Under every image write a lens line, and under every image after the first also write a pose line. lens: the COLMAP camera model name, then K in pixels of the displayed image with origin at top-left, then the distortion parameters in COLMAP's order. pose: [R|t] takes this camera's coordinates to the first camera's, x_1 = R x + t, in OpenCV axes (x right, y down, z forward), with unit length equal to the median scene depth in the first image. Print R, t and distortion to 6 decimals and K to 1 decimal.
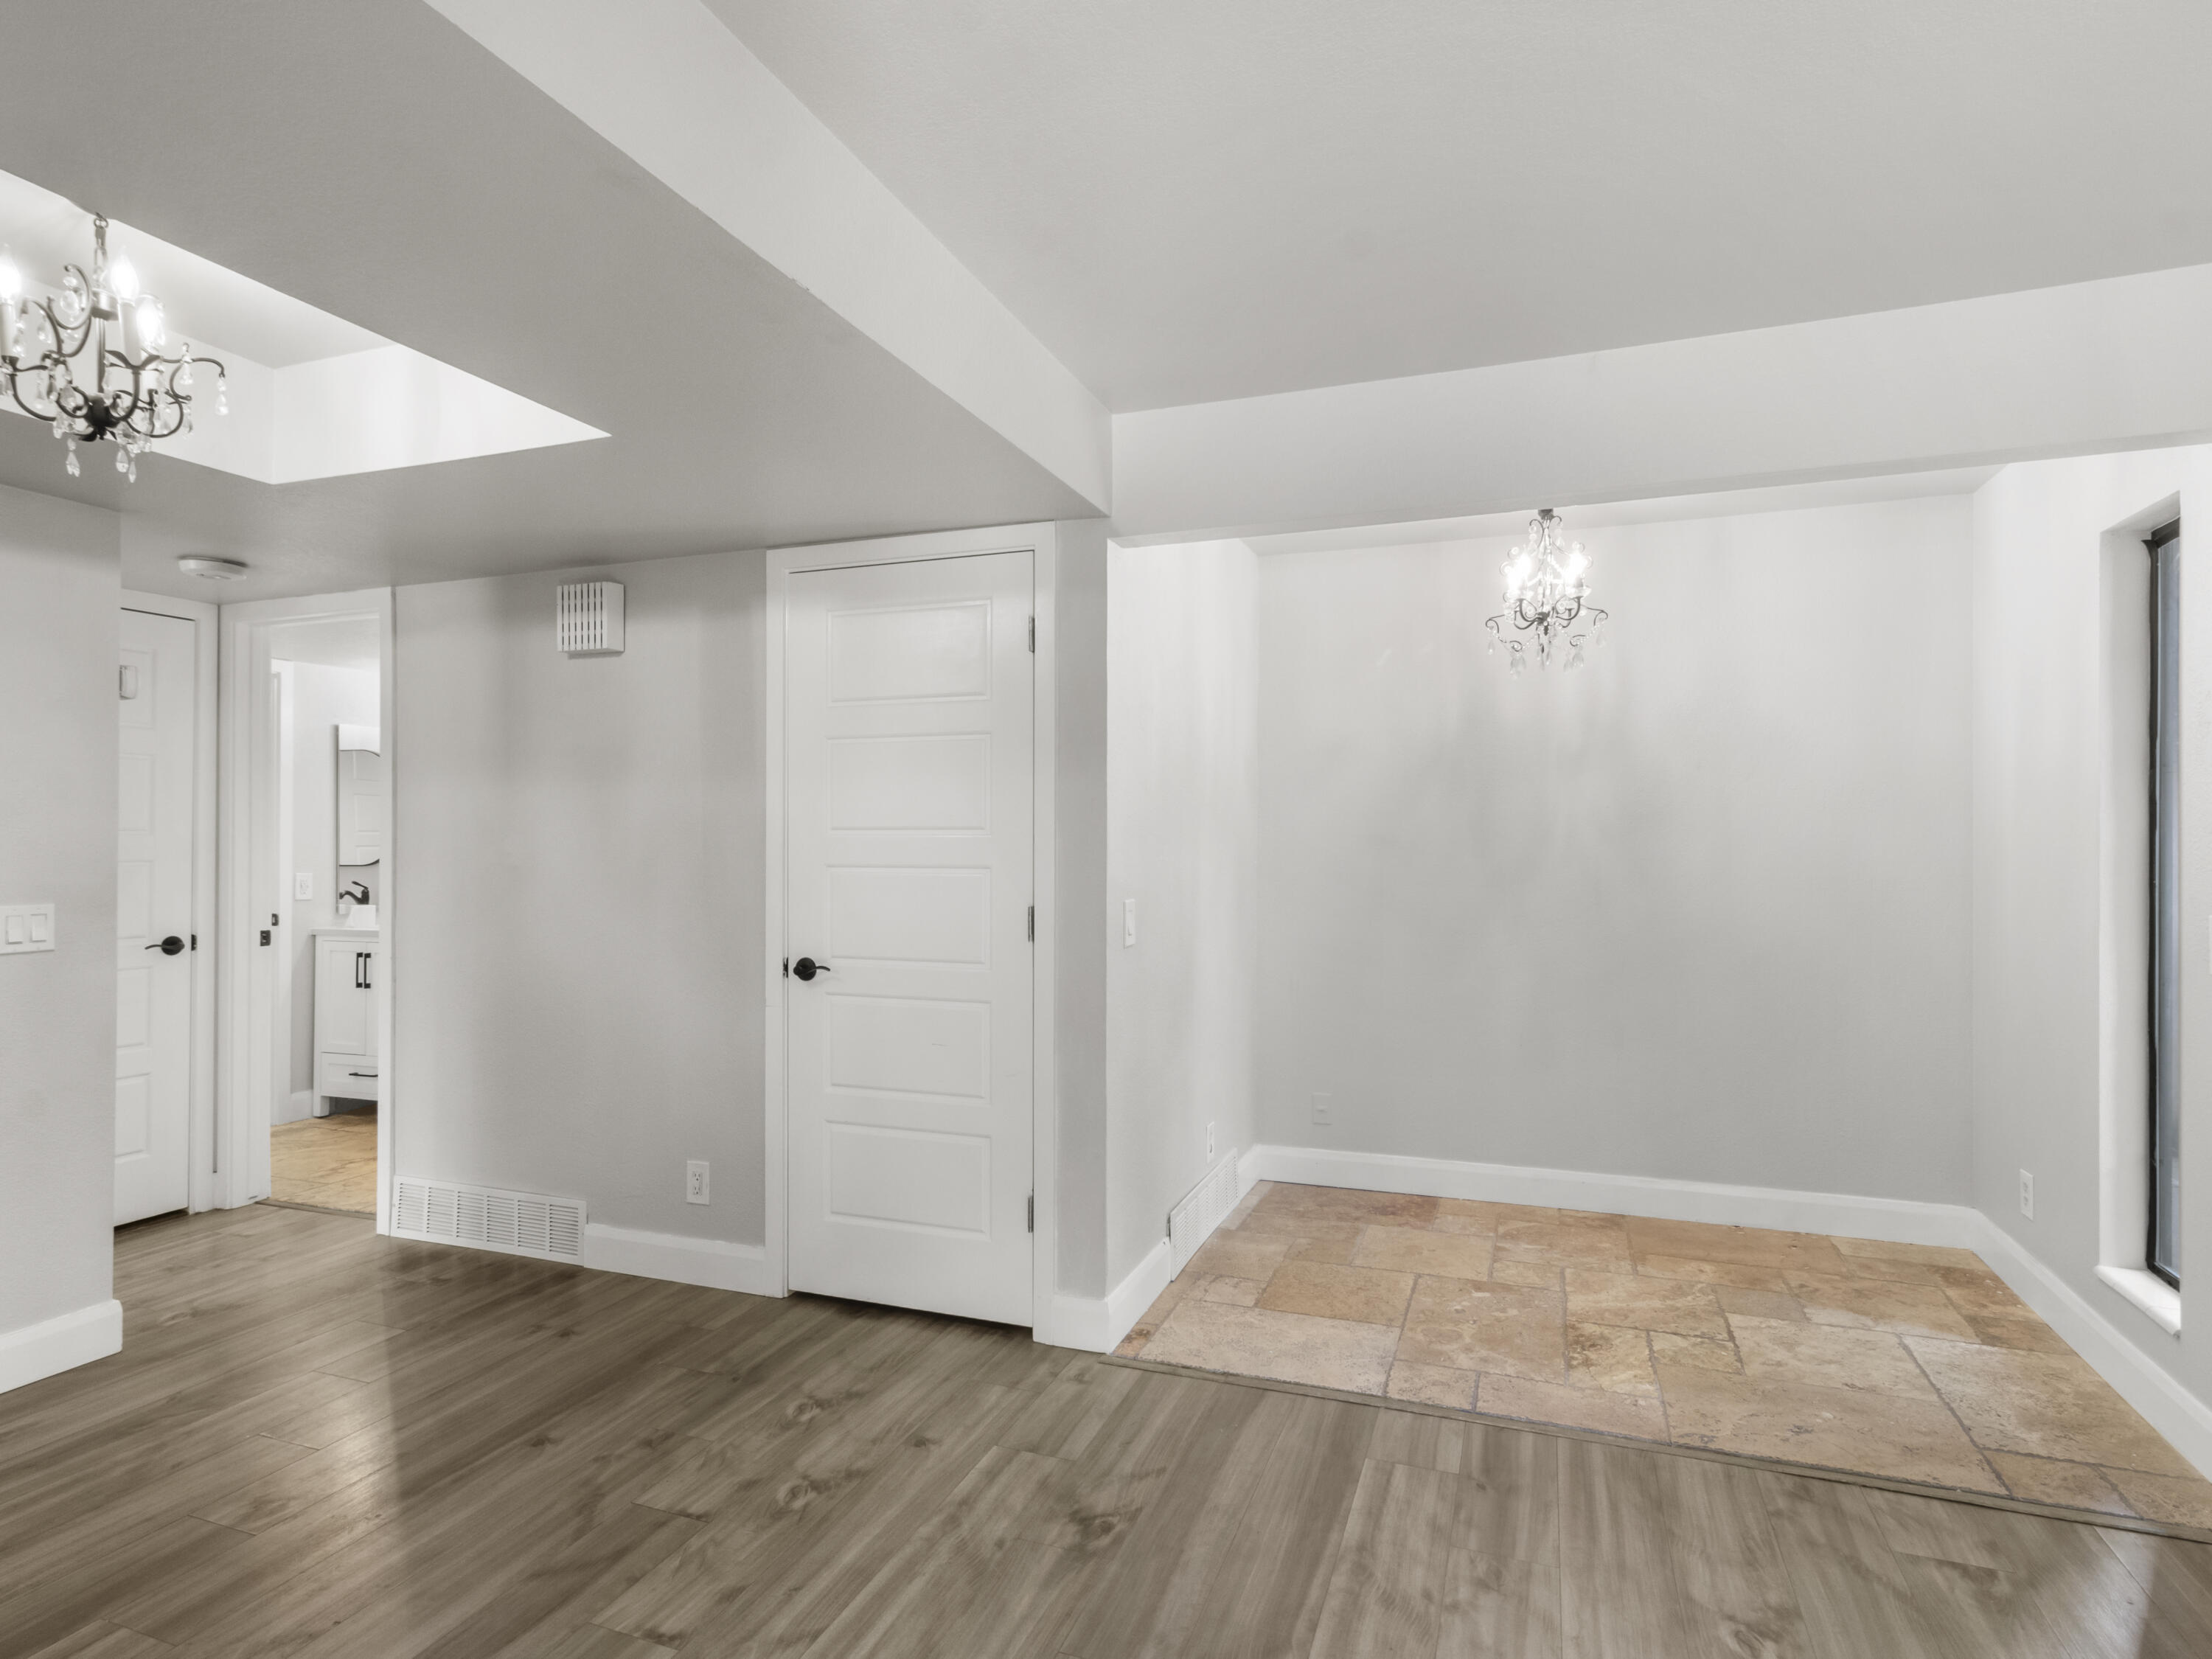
lens RADIAL K [[1164.8, 0, 1122.6], [0, 1164.8, 835.5], [0, 0, 1]] dist [0.002124, 0.001098]
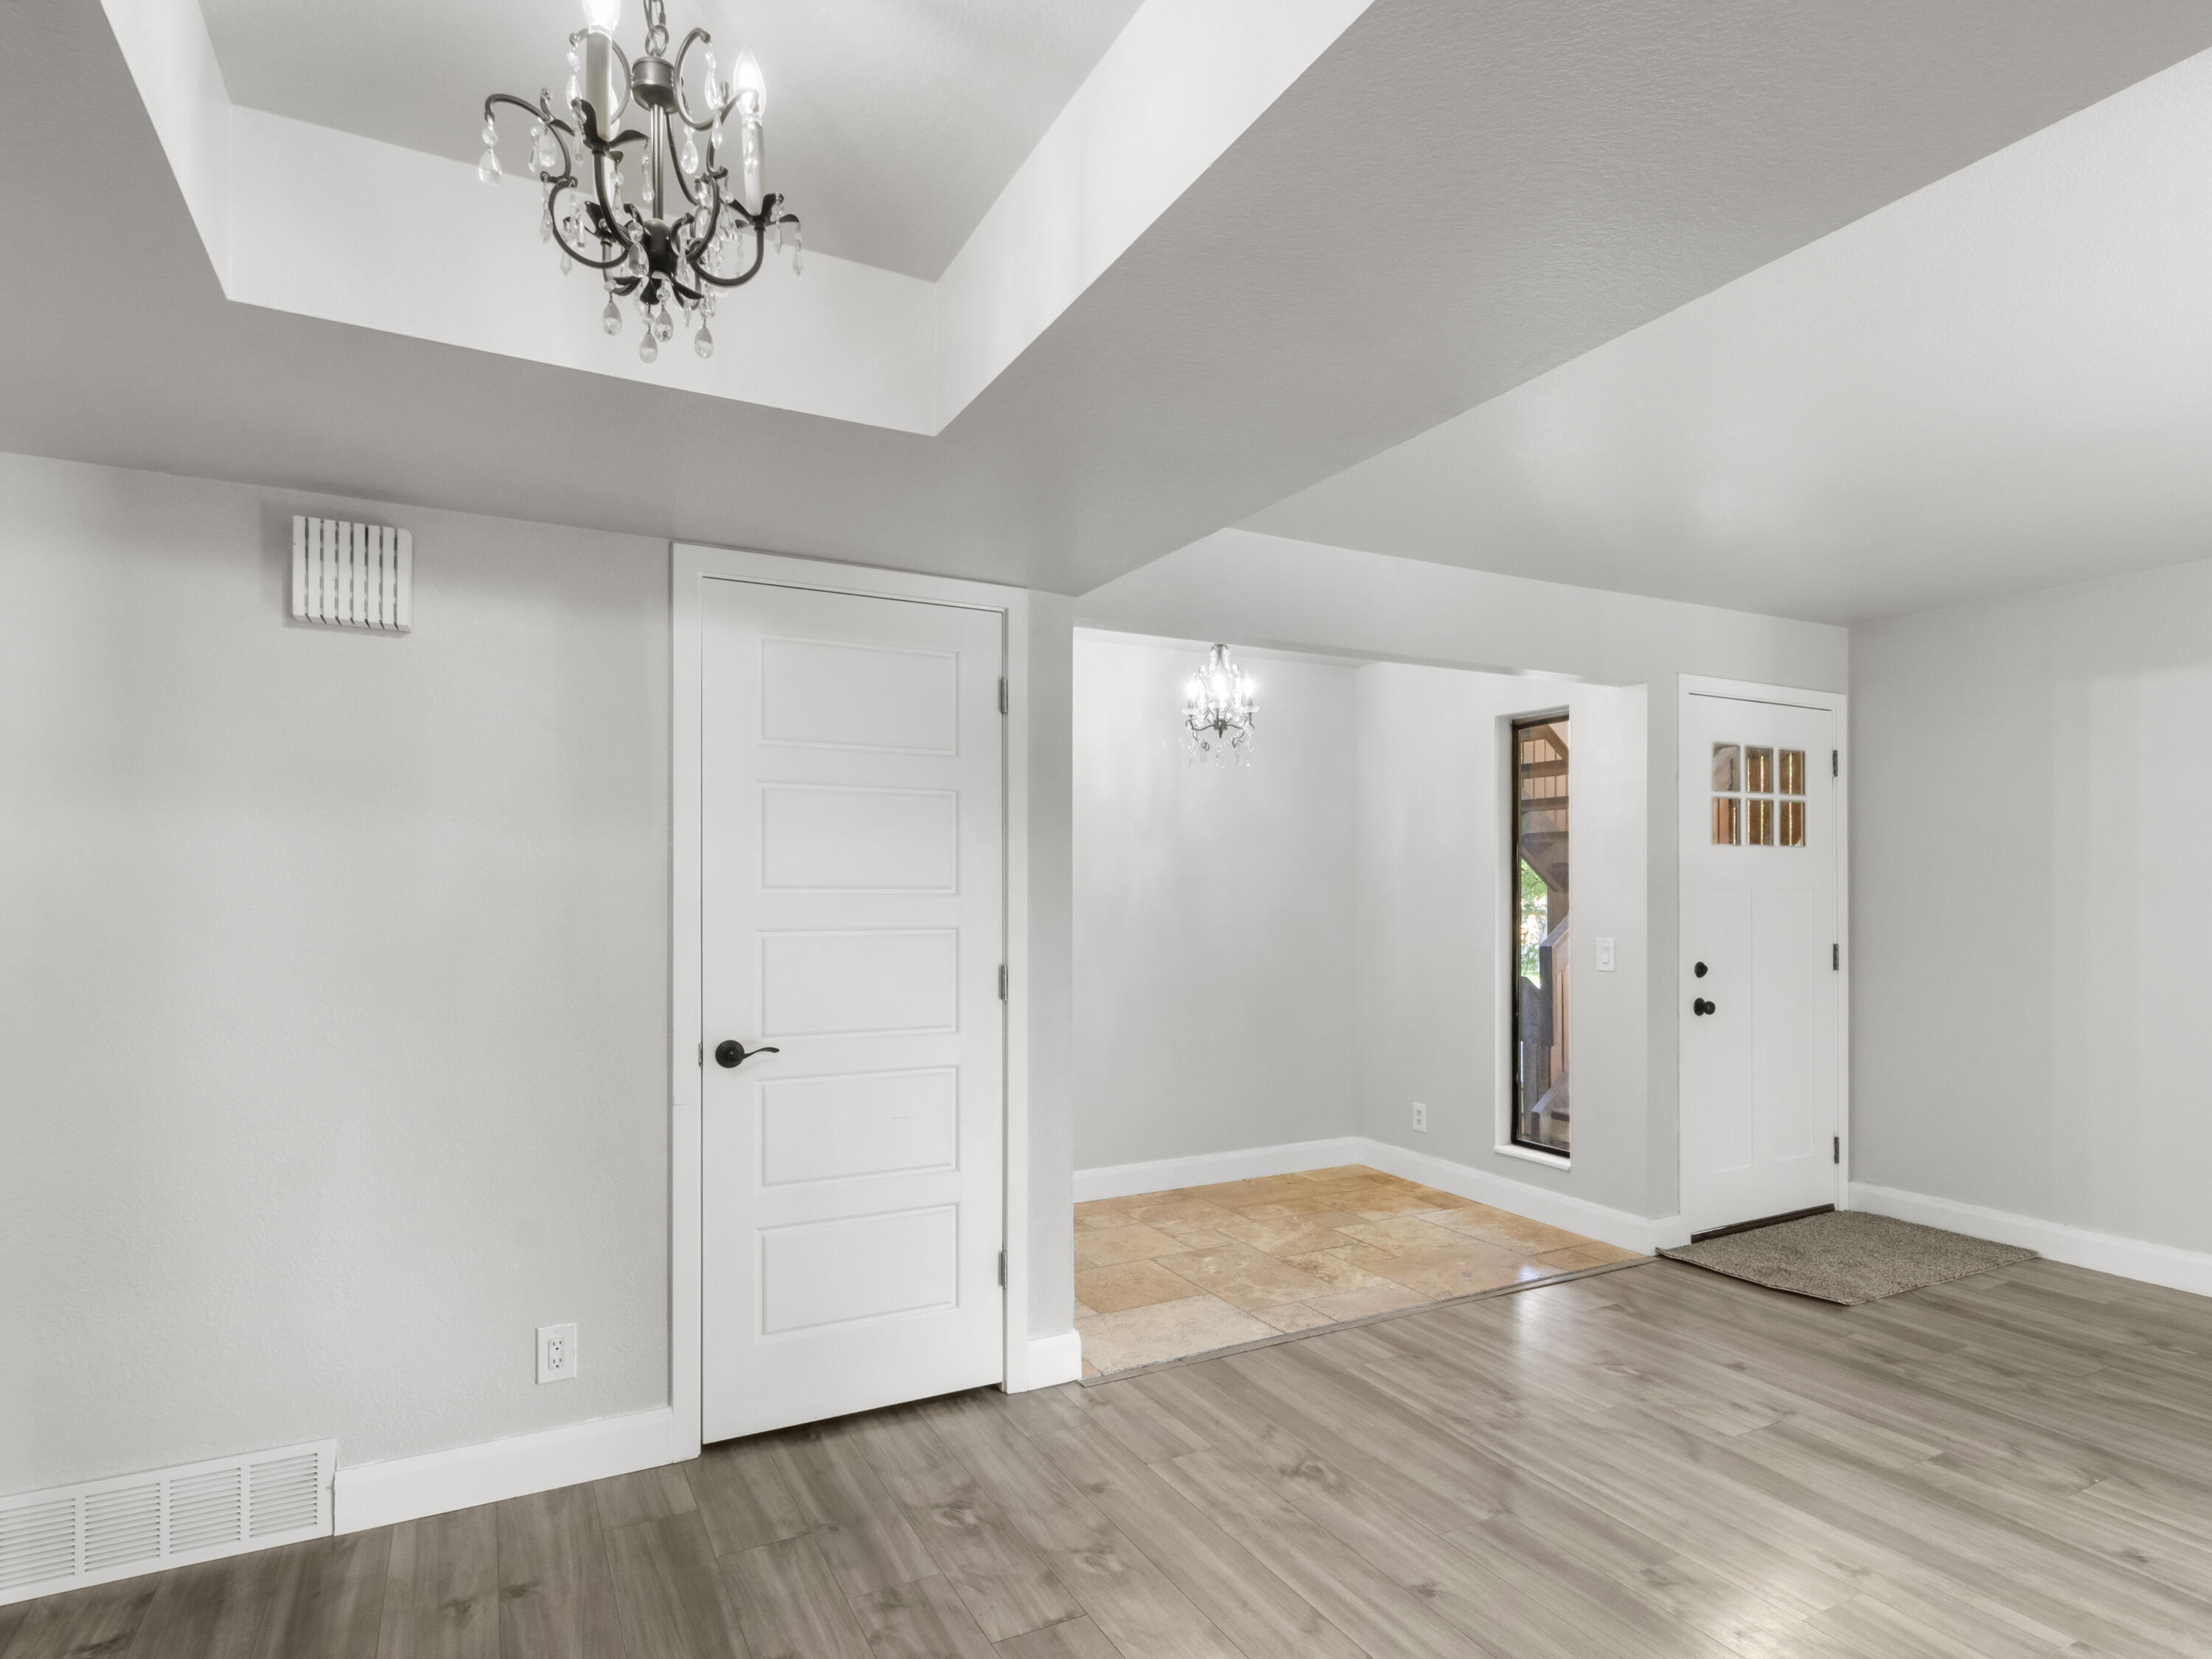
lens RADIAL K [[1186.0, 0, 1109.8], [0, 1186.0, 888.4], [0, 0, 1]] dist [0.003997, 0.000061]
pose [[0.670973, 0.001885, 0.741479, -0.784235], [-0.003942, 0.999992, 0.001025, -0.007552], [-0.741471, -0.003610, 0.670975, 0.243157]]
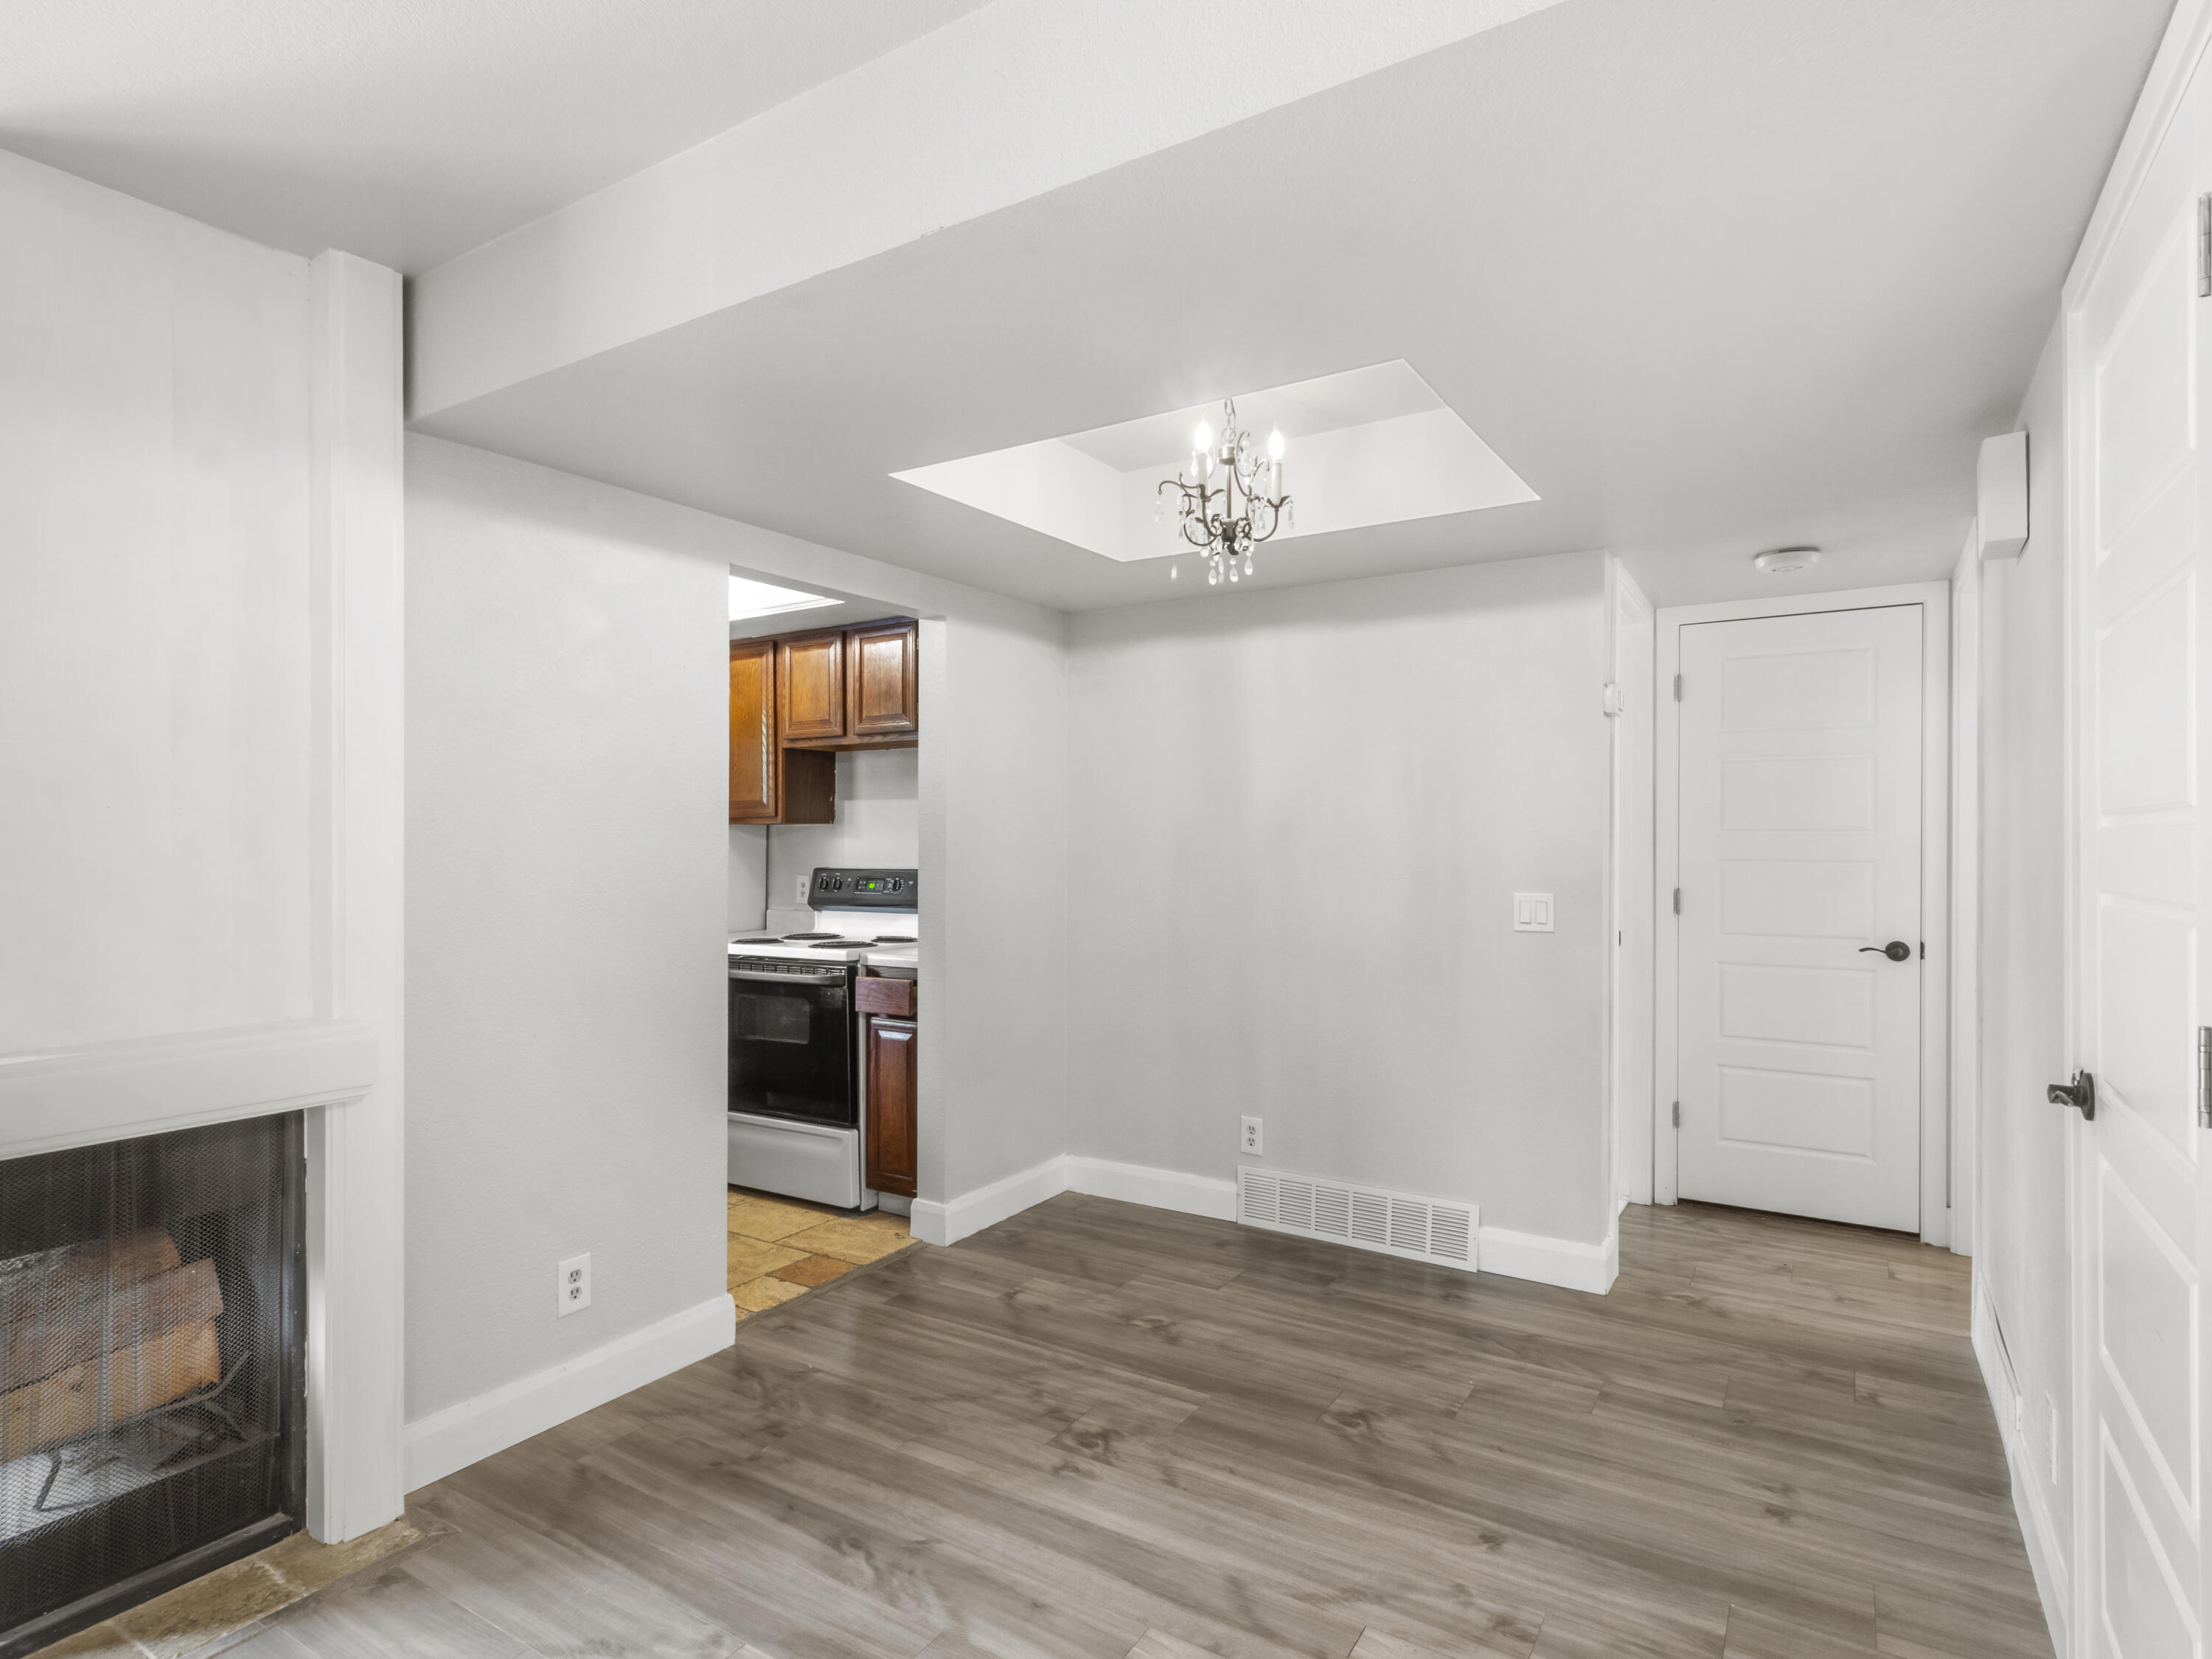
lens RADIAL K [[1170.0, 0, 1108.3], [0, 1170.0, 844.5], [0, 0, 1]] dist [-0.001327, 0.001718]
pose [[-0.213761, 0.003414, -0.976880, 0.334466], [0.004590, 0.999986, 0.002490, 0.002503], [0.976875, -0.003952, -0.213774, 0.755372]]
